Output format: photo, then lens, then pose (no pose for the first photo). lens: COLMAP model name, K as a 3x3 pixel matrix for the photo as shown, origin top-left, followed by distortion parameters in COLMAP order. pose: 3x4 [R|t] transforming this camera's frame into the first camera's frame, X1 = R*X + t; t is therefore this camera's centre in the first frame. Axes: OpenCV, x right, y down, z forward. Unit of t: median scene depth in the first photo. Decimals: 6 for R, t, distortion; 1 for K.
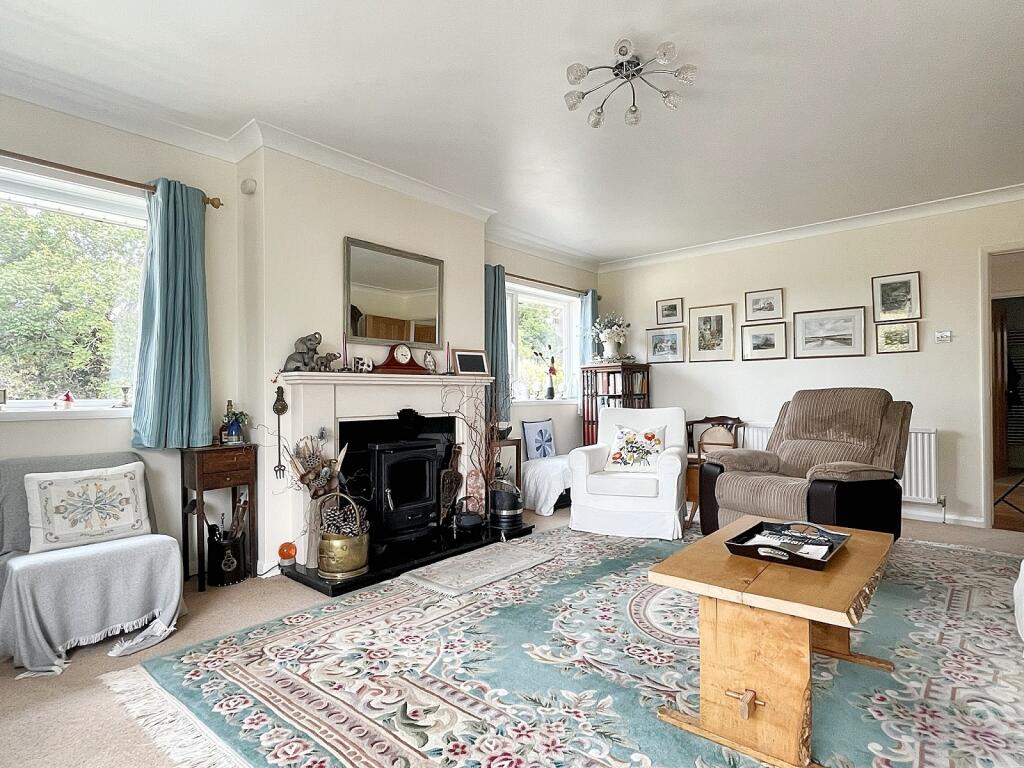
lens RADIAL K [[548.1, 0, 511.5], [0, 548.1, 386.6], [0, 0, 1]] dist [0.001788, 0.000352]
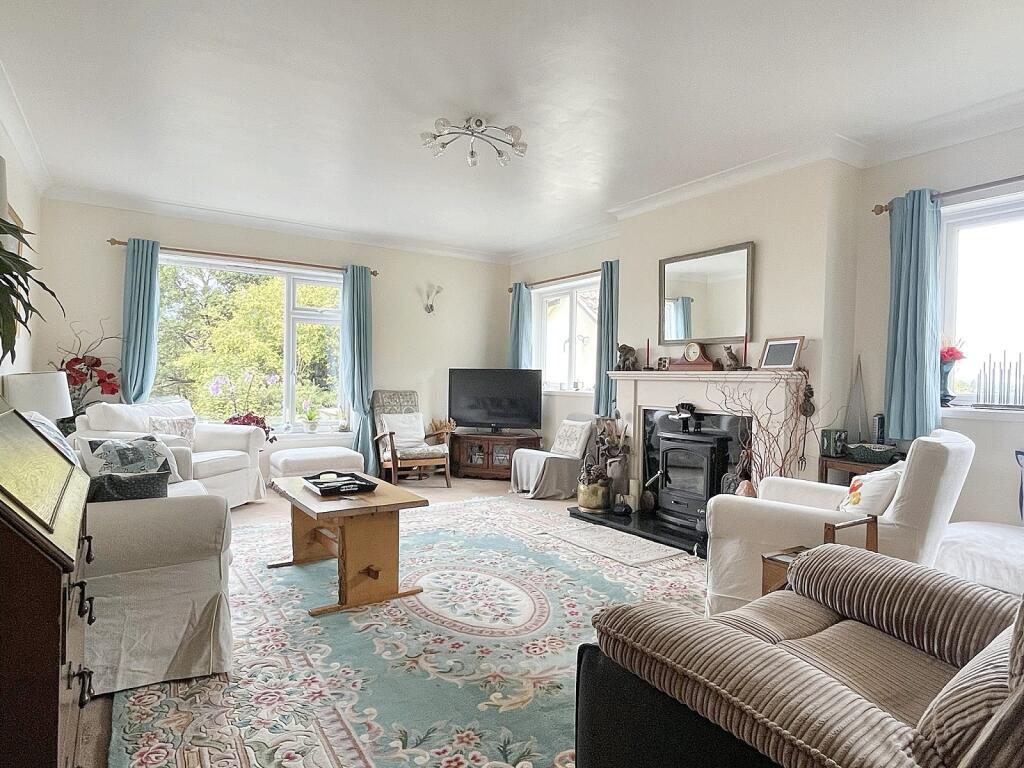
lens RADIAL K [[596.0, 0, 512.7], [0, 596.0, 388.7], [0, 0, 1]] dist [-0.002367, -0.003989]
pose [[-0.282741, 0.015341, -0.959074, 1.376816], [-0.008051, 0.999799, 0.018365, -0.009393], [0.959162, 0.012914, -0.282561, 1.355516]]
